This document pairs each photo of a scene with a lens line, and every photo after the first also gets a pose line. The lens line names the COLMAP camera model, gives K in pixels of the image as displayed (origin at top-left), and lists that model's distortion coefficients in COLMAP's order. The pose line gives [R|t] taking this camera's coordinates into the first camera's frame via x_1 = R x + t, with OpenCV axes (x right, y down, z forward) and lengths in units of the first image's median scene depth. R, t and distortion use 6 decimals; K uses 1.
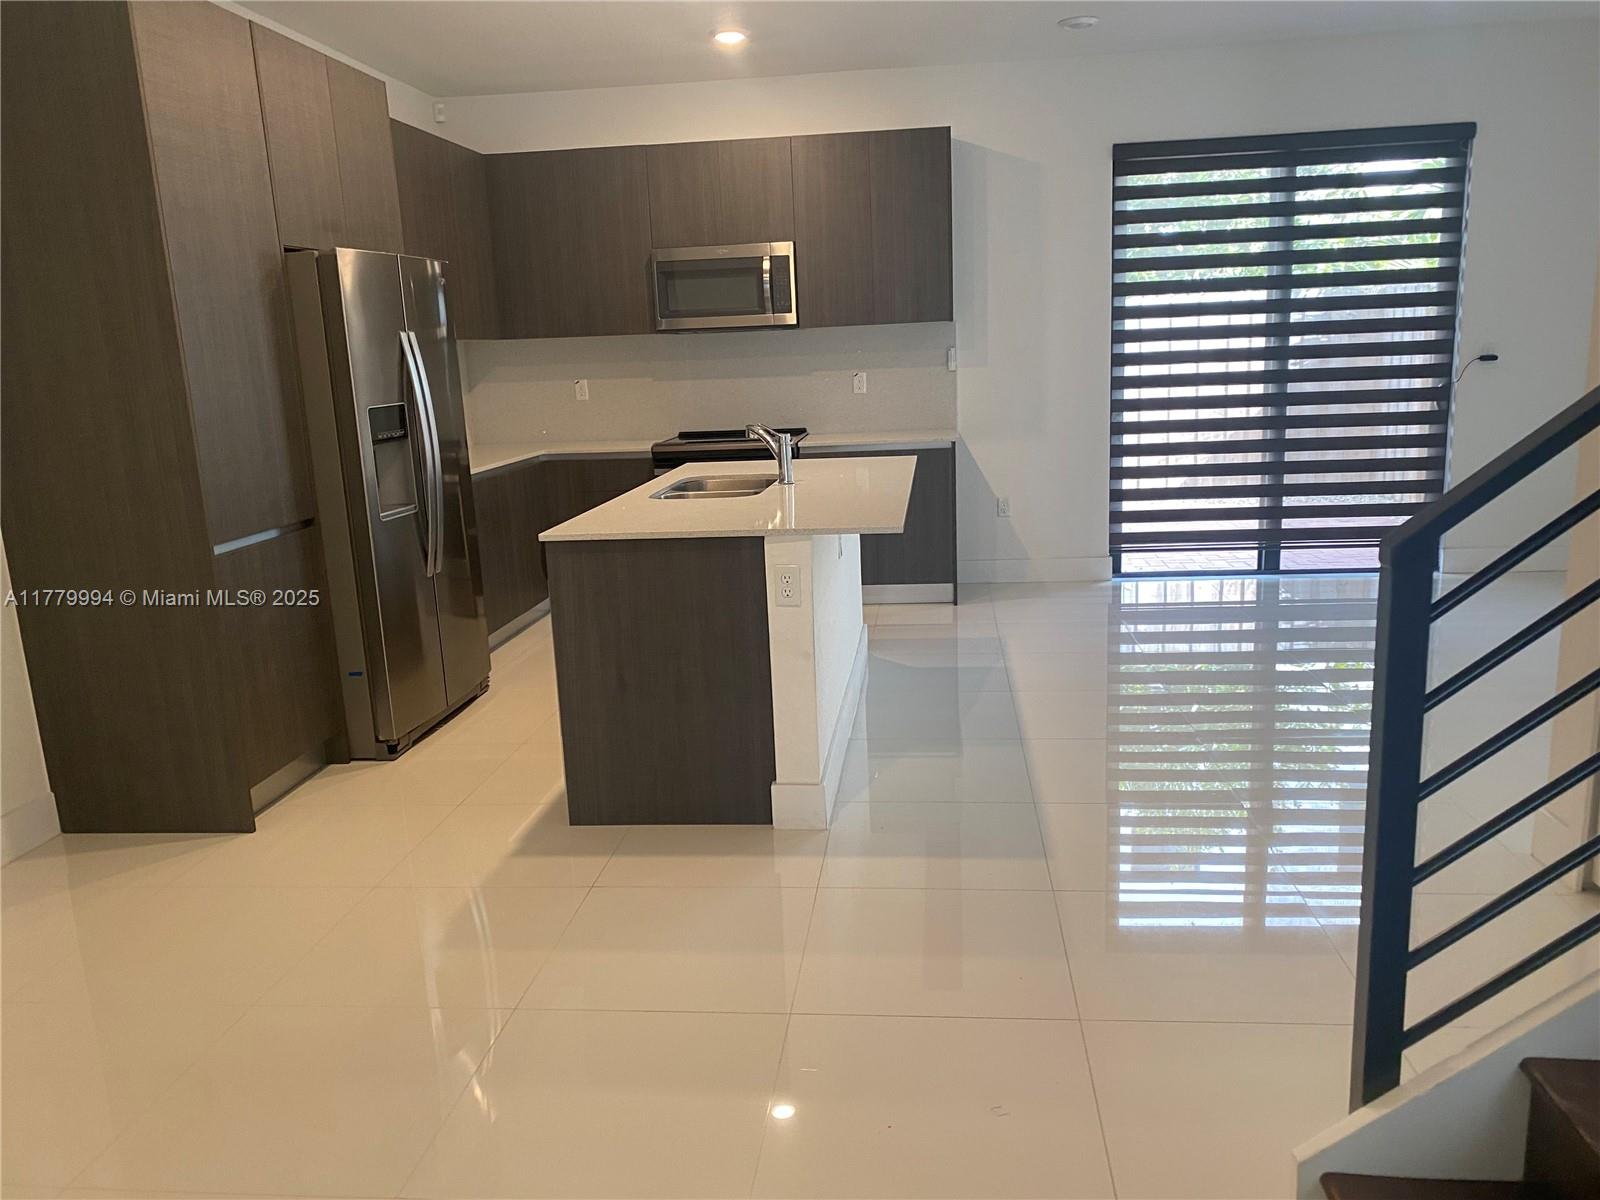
lens RADIAL K [[1240.9, 0, 800.0], [0, 1240.9, 600.0], [0, 0, 1]] dist [0.051765, 0.001845]
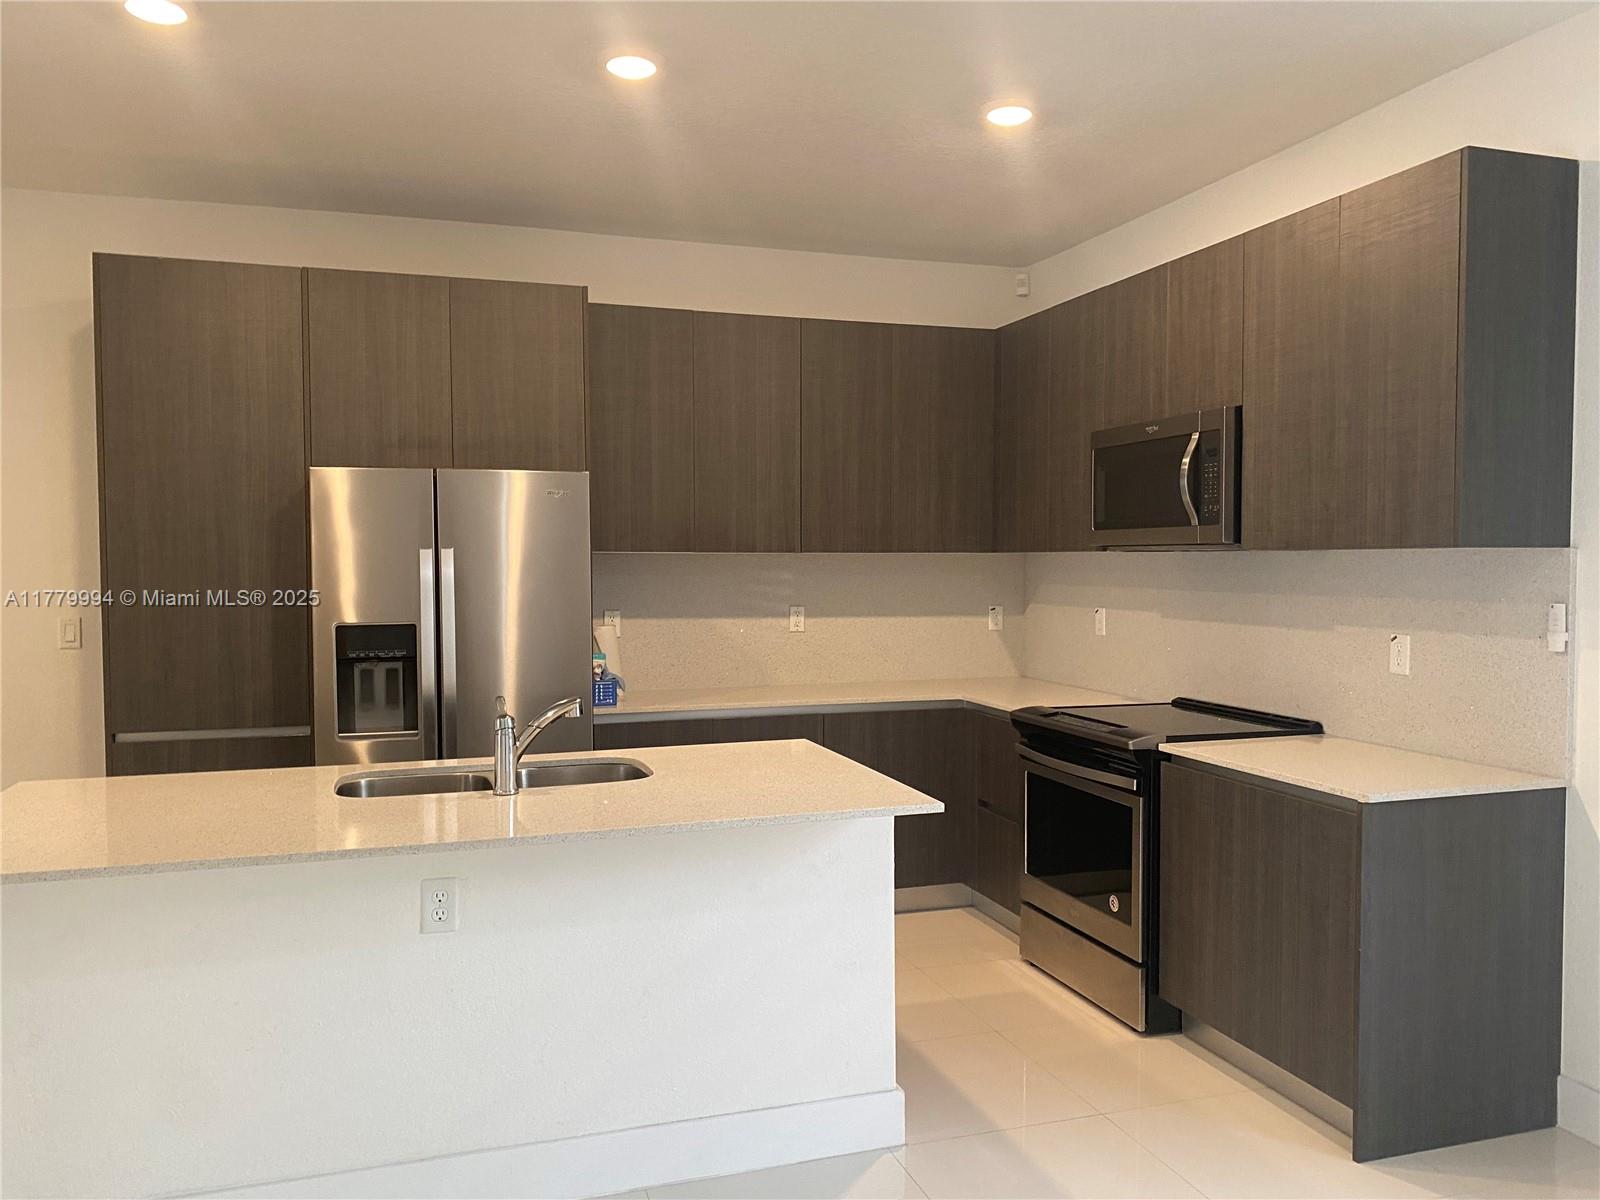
lens RADIAL K [[1240.9, 0, 800.0], [0, 1240.9, 600.0], [0, 0, 1]] dist [0.051765, 0.001845]
pose [[0.412796, 0.070890, -0.908061, 0.424286], [-0.197917, 0.980126, -0.013455, -0.142170], [0.889061, 0.185275, 0.418622, 0.562197]]
